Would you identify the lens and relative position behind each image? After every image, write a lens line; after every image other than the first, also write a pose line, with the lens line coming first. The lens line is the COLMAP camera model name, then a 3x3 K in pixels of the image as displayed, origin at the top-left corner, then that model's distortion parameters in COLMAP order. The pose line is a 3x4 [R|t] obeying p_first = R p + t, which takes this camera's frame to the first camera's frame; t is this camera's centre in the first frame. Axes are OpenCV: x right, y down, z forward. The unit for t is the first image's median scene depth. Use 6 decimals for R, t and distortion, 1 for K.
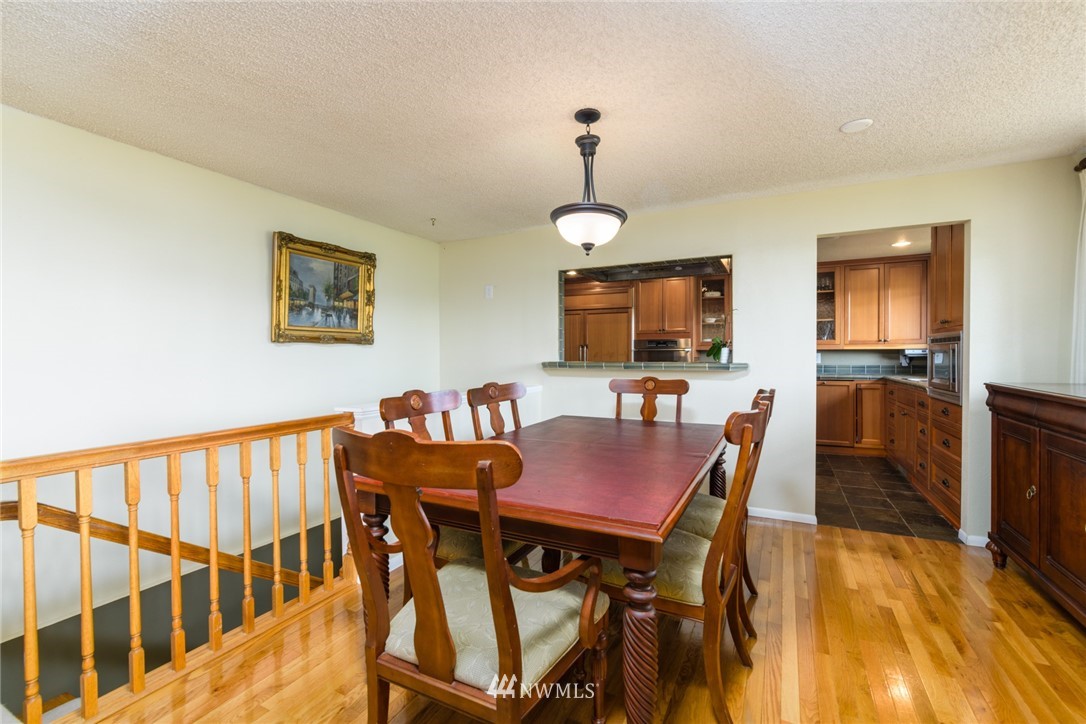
lens RADIAL K [[468.5, 0, 549.8], [0, 468.5, 360.3], [0, 0, 1]] dist [-0.002267, -0.000262]
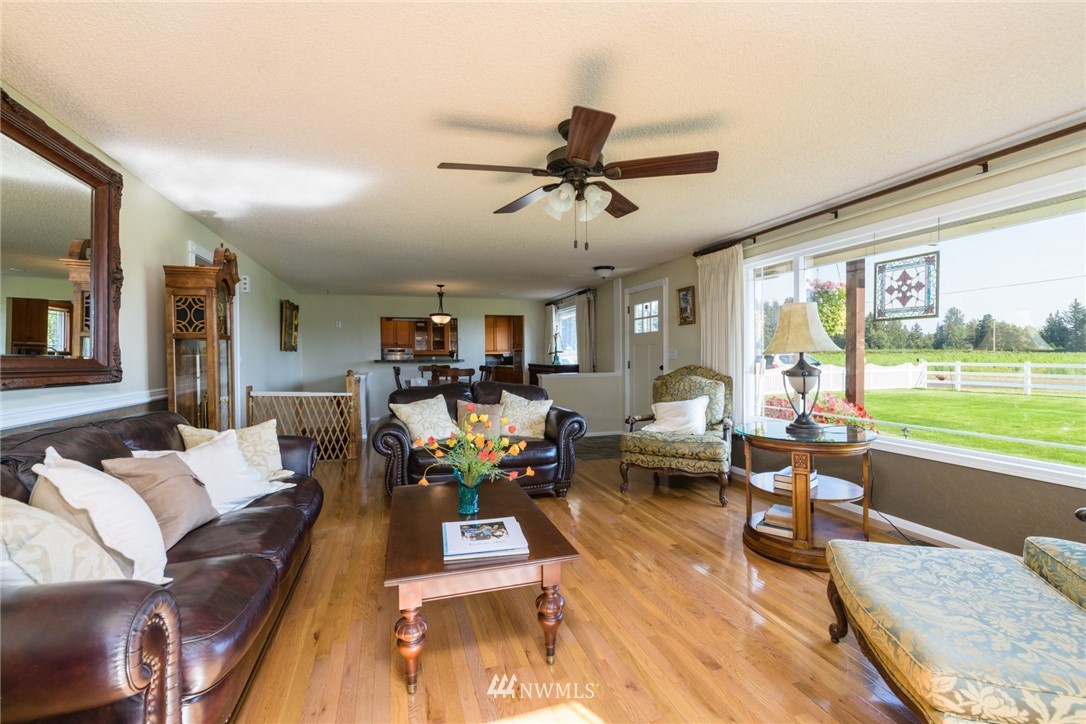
lens RADIAL K [[468.5, 0, 544.7], [0, 468.5, 357.0], [0, 0, 1]] dist [-0.002267, -0.000262]
pose [[0.713715, -0.002970, 0.700430, -0.679176], [0.014840, 0.999831, -0.010882, 0.017560], [-0.700279, 0.018161, 0.713638, -0.752174]]
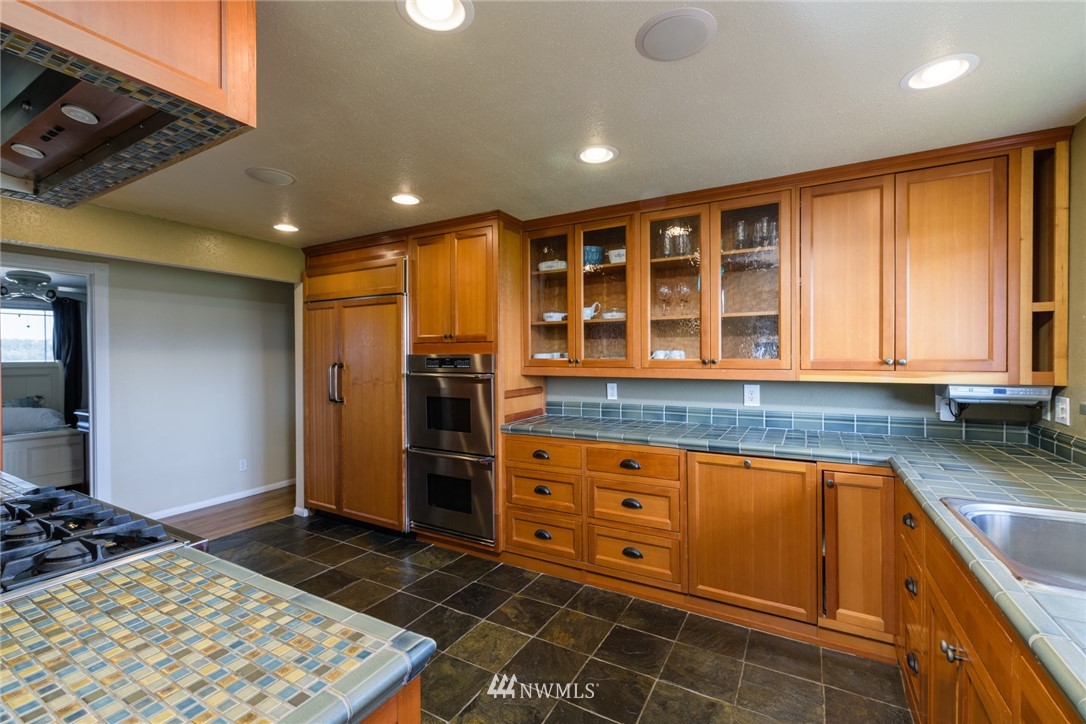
lens RADIAL K [[468.5, 0, 541.3], [0, 468.5, 362.7], [0, 0, 1]] dist [-0.002267, -0.000262]
pose [[0.998310, 0.010047, -0.057235, 0.432532], [-0.011179, 0.999748, -0.019483, -0.030804], [0.057025, 0.020089, 0.998171, 0.578069]]
